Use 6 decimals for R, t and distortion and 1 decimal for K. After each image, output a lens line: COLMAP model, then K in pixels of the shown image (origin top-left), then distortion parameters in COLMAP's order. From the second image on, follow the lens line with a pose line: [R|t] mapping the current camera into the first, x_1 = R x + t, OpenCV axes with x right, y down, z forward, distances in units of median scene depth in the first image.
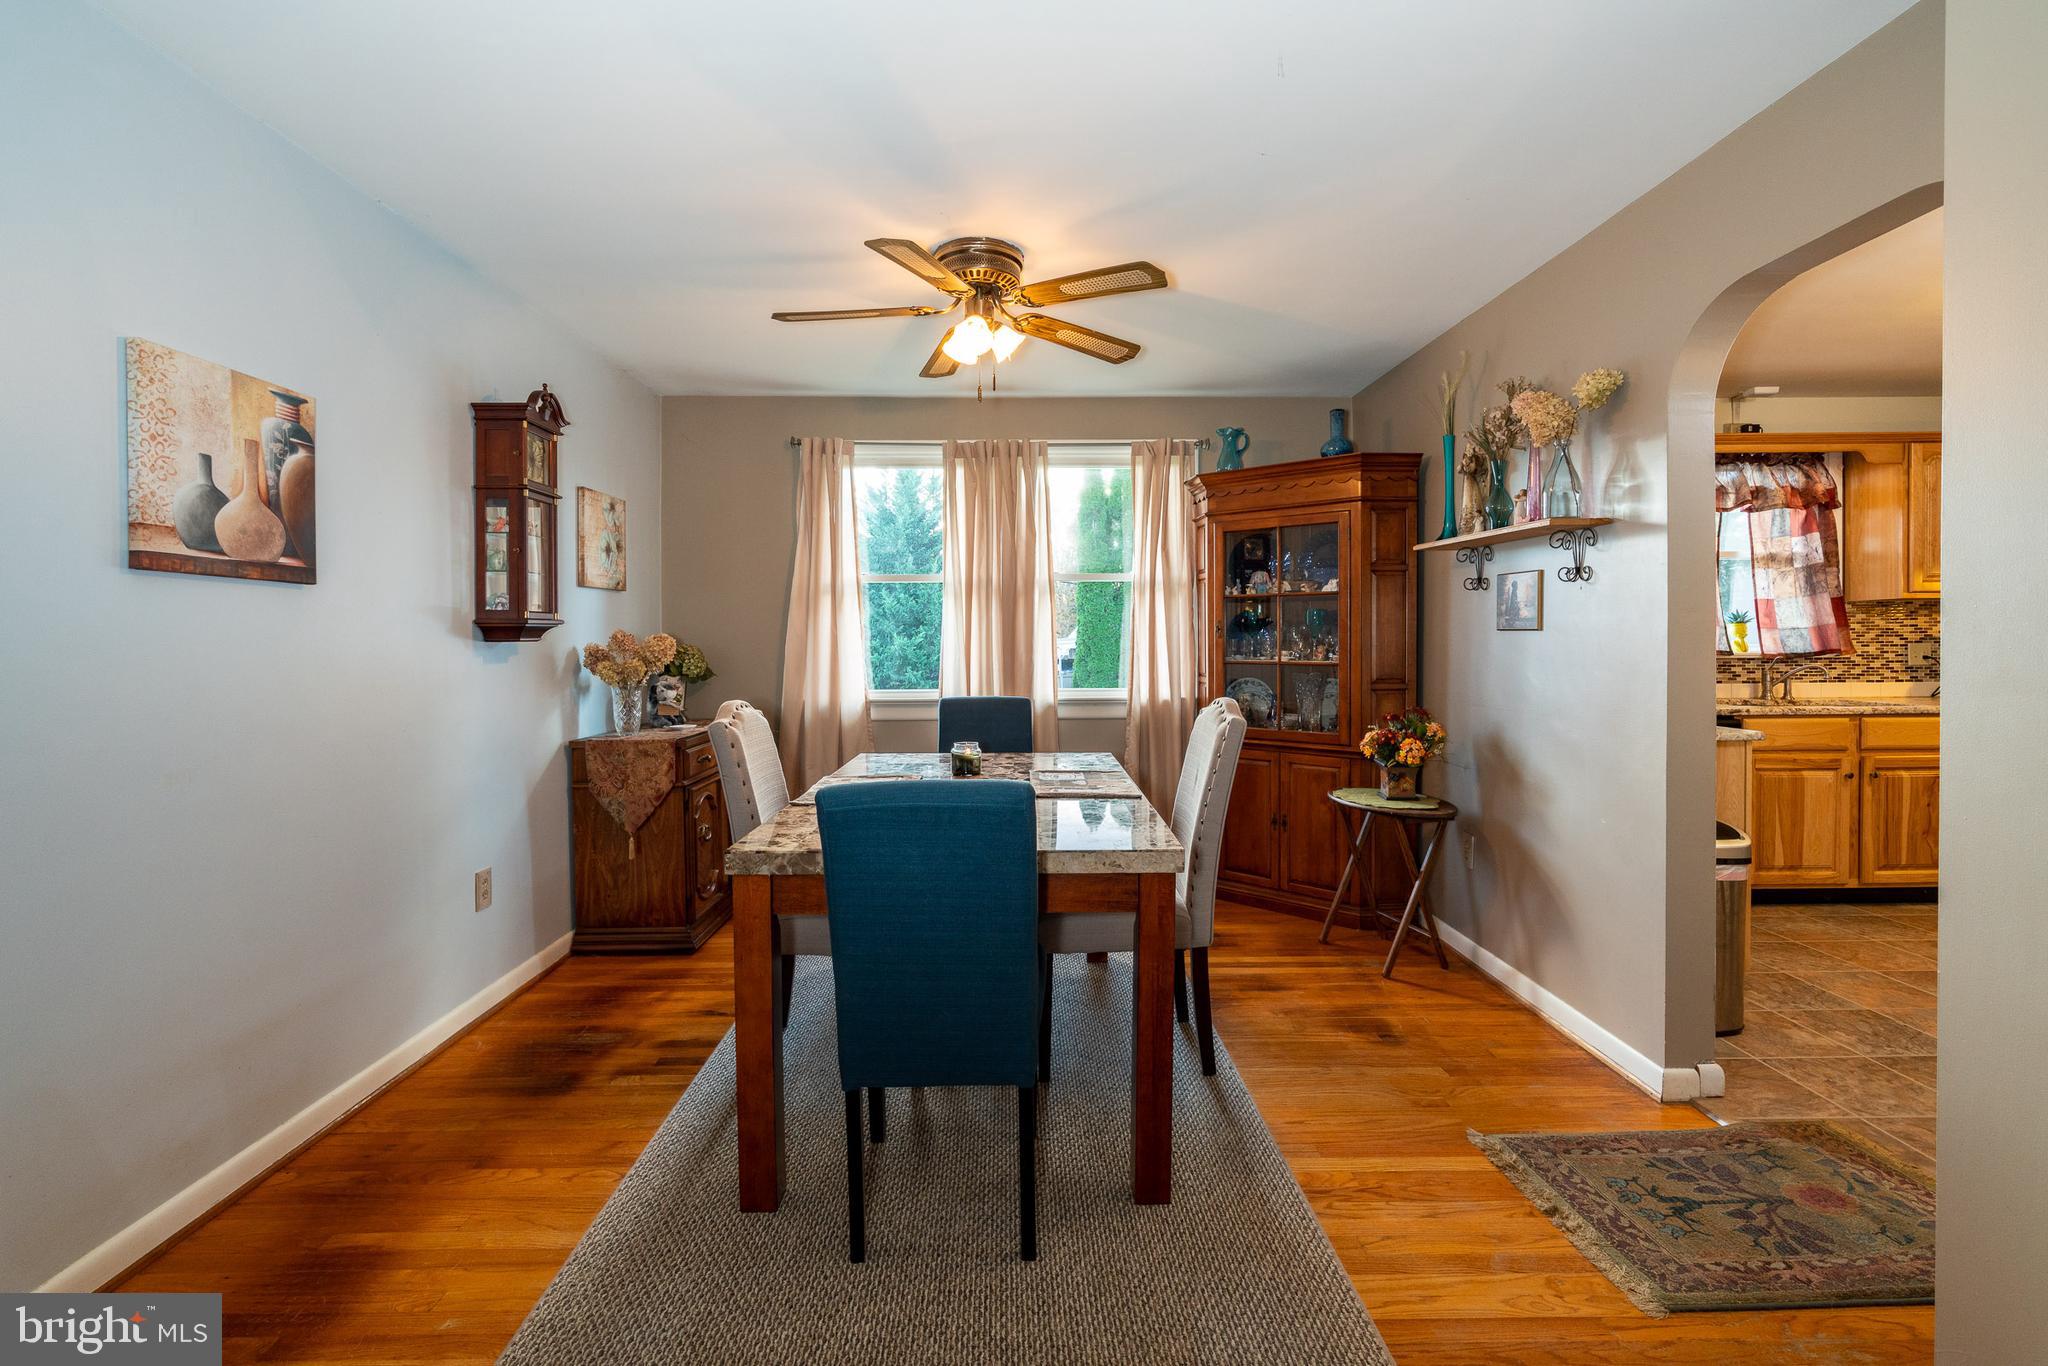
lens RADIAL K [[912.5, 0, 1025.6], [0, 912.5, 658.1], [0, 0, 1]] dist [-0.000099, 0.000207]
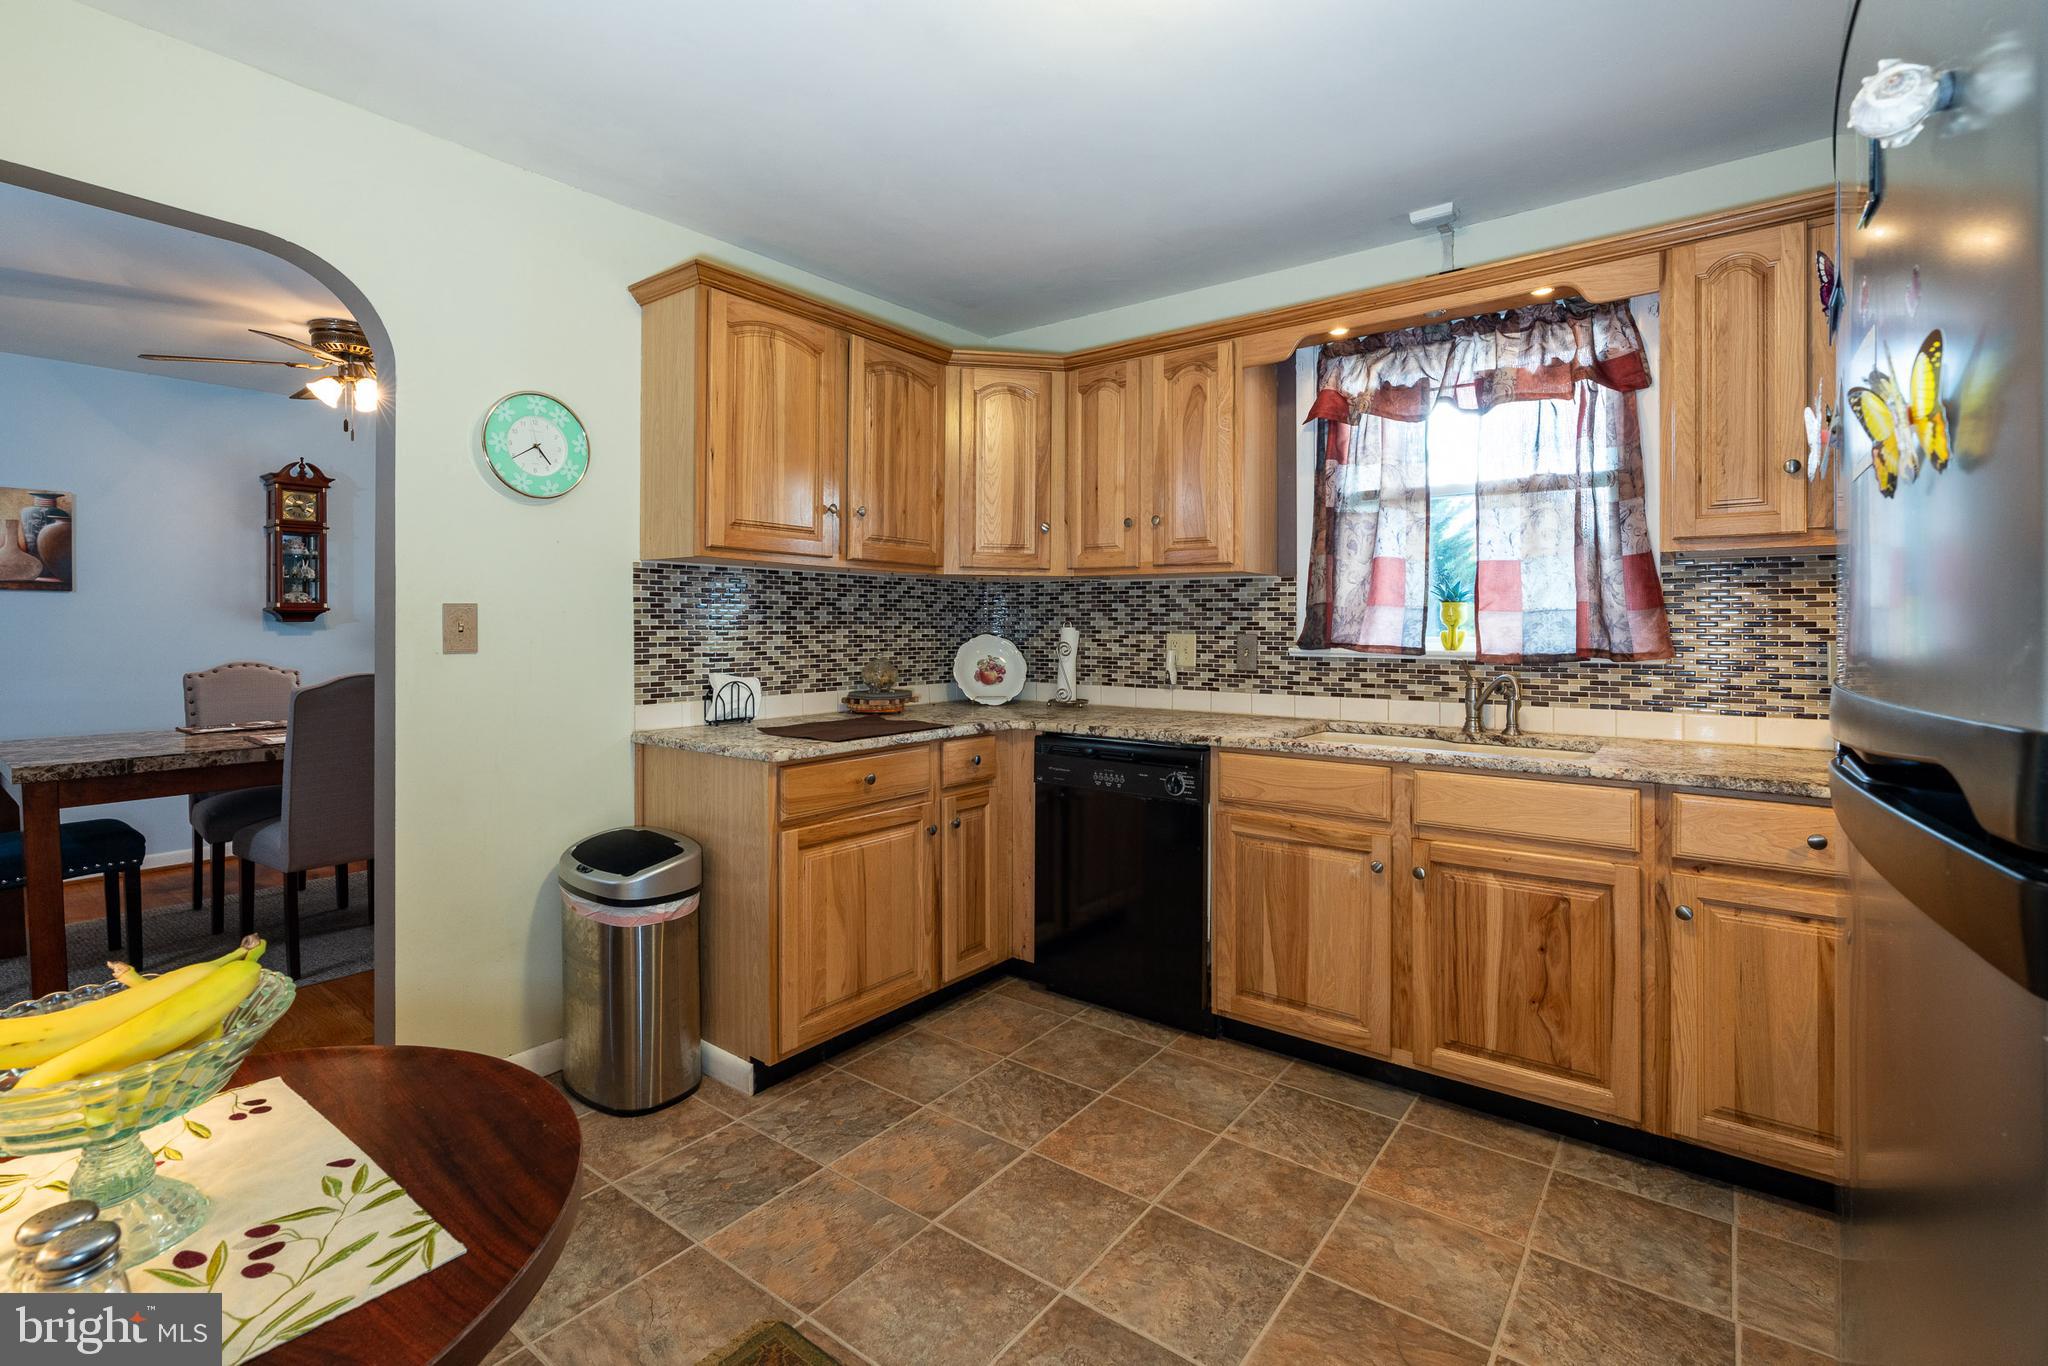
lens RADIAL K [[927.7, 0, 1016.0], [0, 927.7, 639.1], [0, 0, 1]] dist [-0.006434, 0.000125]
pose [[0.783649, 0.016580, -0.620982, 0.943238], [-0.017789, 0.999833, 0.004246, -0.011497], [0.620949, 0.007719, 0.783813, 0.348378]]
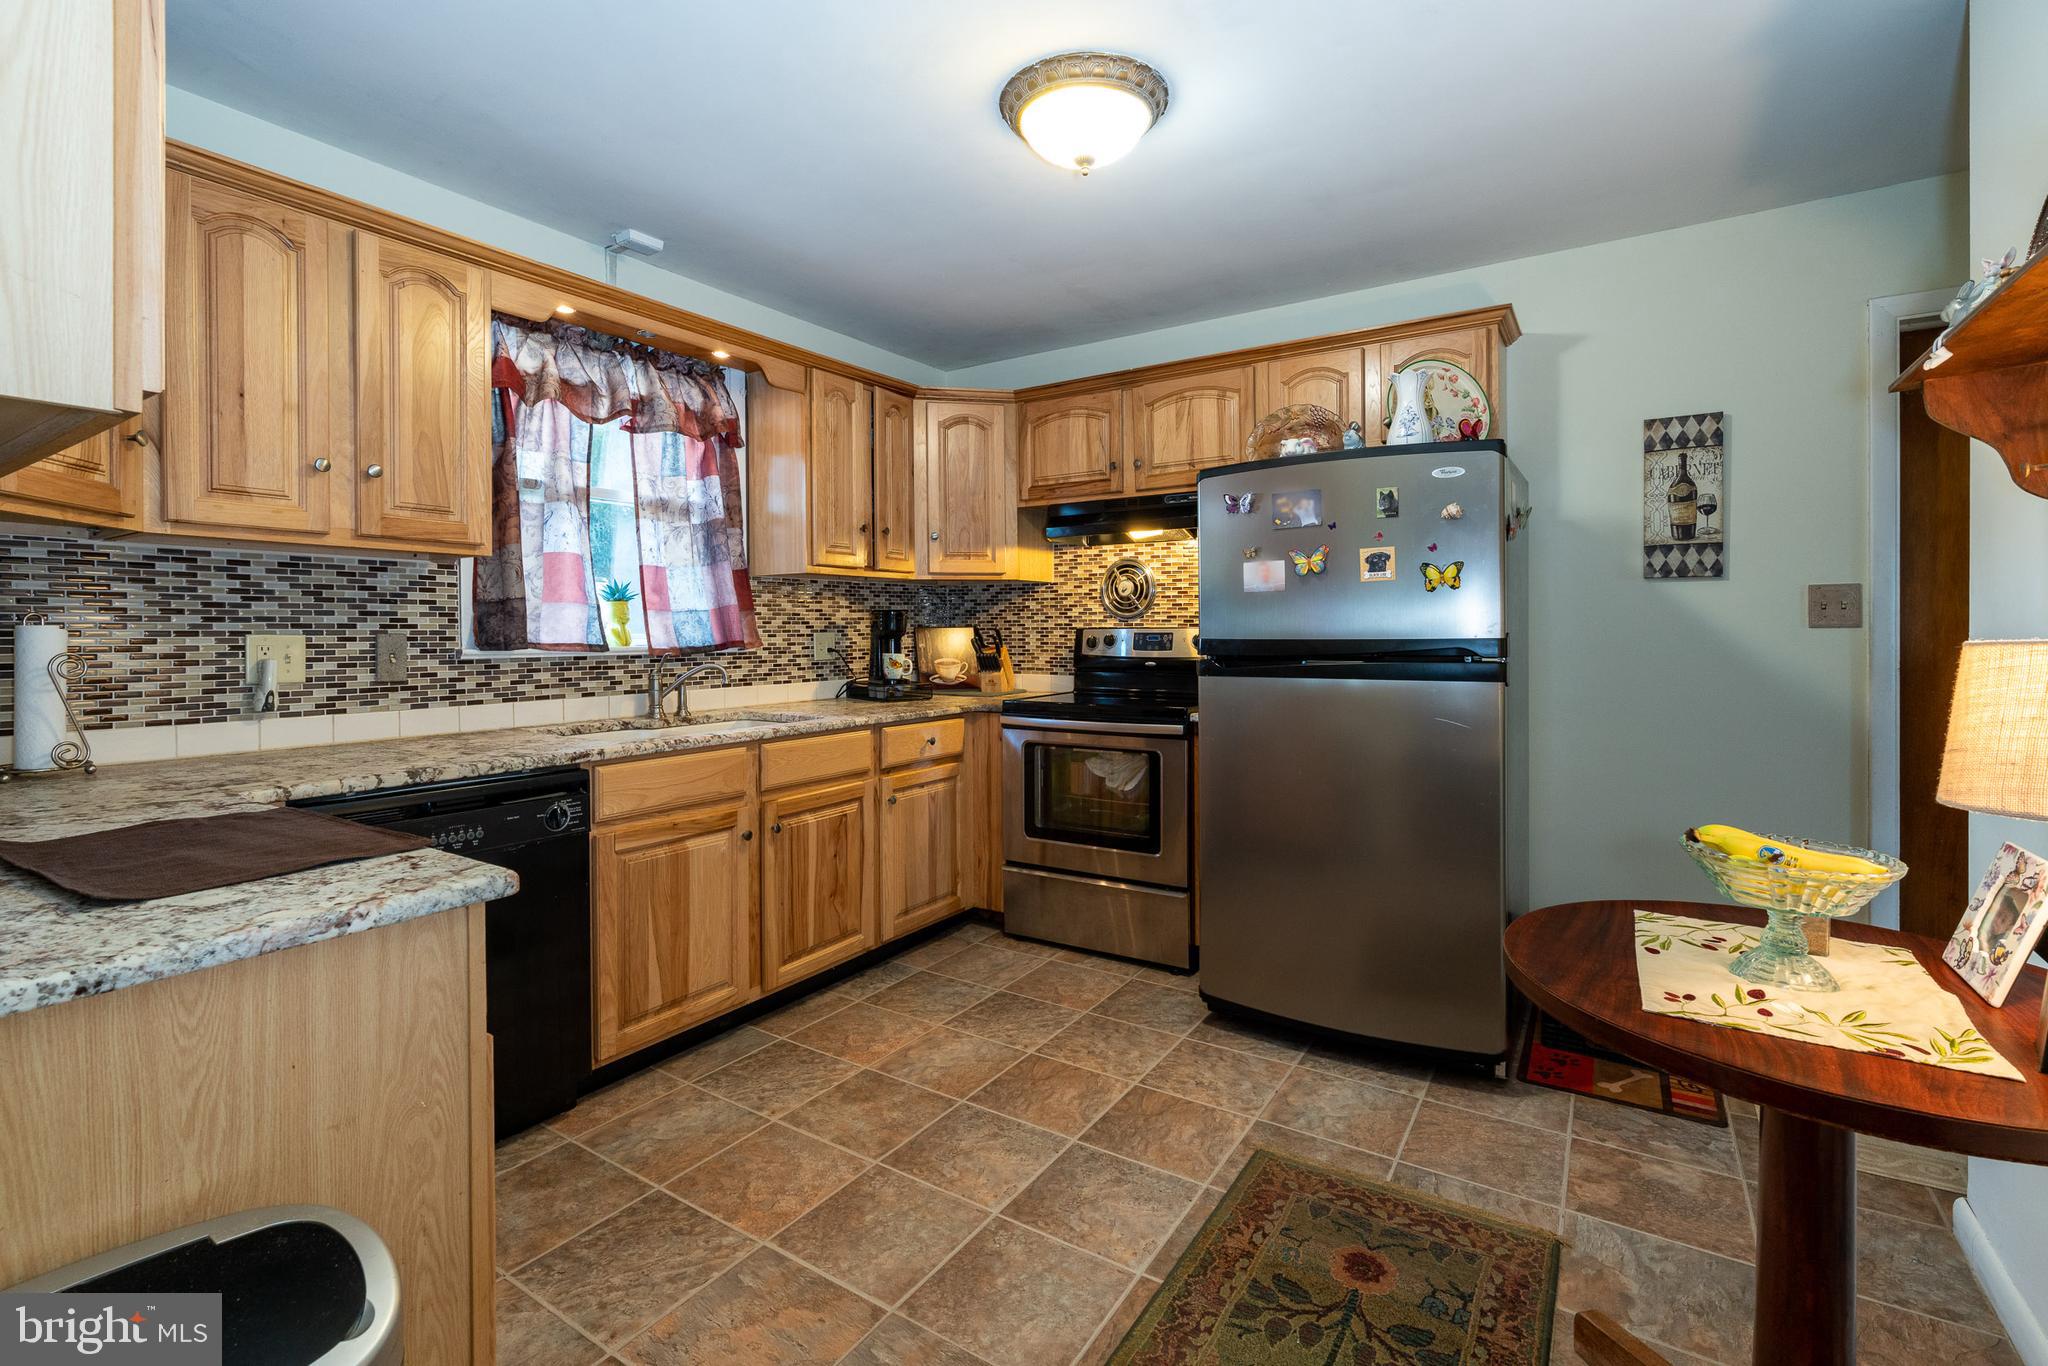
lens RADIAL K [[927.7, 0, 1016.0], [0, 927.7, 639.1], [0, 0, 1]] dist [-0.006434, 0.000125]
pose [[0.560804, -0.004625, 0.827935, 0.402850], [0.012616, 0.999916, -0.002959, -0.006204], [-0.827852, 0.012104, 0.560816, 0.407251]]
